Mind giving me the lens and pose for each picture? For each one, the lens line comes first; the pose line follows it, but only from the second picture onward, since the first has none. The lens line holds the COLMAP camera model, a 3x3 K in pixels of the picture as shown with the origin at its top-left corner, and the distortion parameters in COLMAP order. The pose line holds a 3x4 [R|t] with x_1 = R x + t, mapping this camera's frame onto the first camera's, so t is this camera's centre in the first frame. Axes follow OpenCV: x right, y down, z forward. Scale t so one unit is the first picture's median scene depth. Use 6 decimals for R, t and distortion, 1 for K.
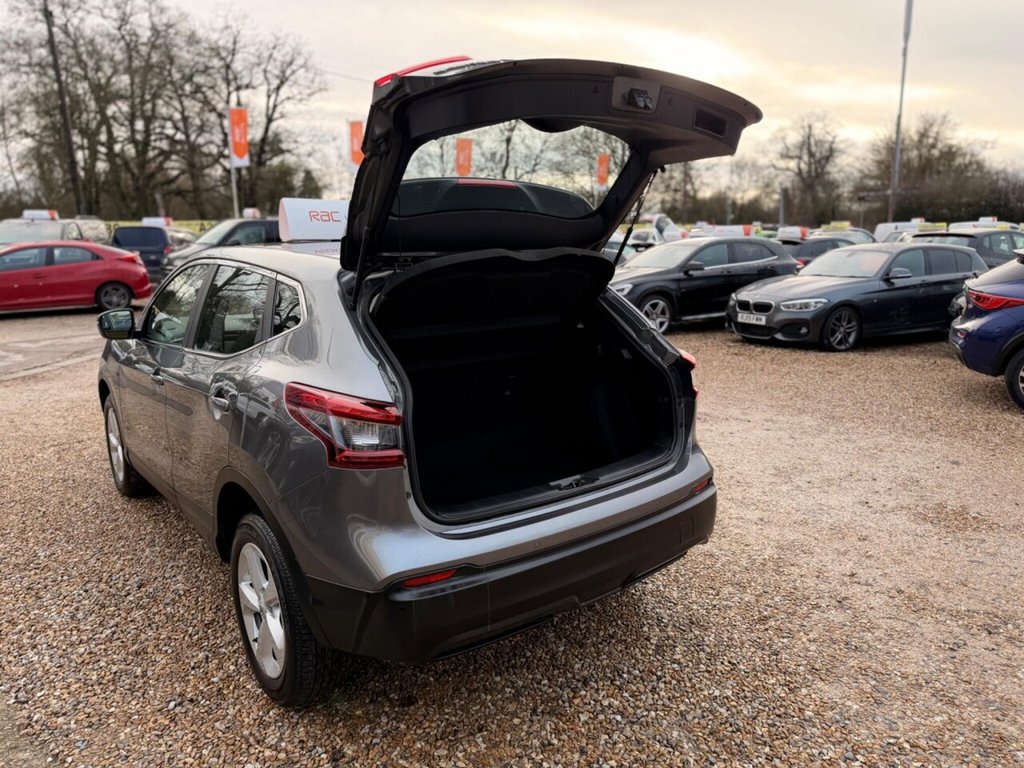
lens RADIAL K [[608.6, 0, 512.0], [0, 608.6, 384.0], [0, 0, 1]] dist [0.005371, -0.006702]
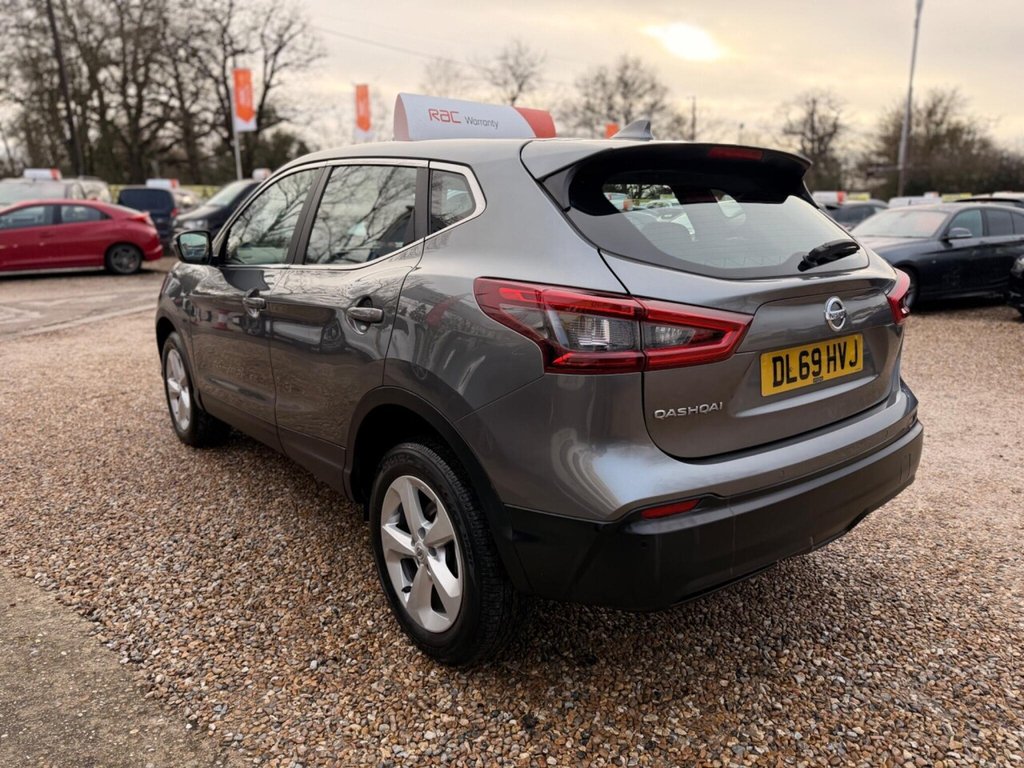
lens RADIAL K [[608.6, 0, 512.0], [0, 608.6, 384.0], [0, 0, 1]] dist [0.005371, -0.006702]
pose [[0.999930, 0.006403, 0.009904, -0.187948], [-0.006745, 0.999369, 0.034878, 0.065277], [-0.009674, -0.034943, 0.999342, 0.099587]]
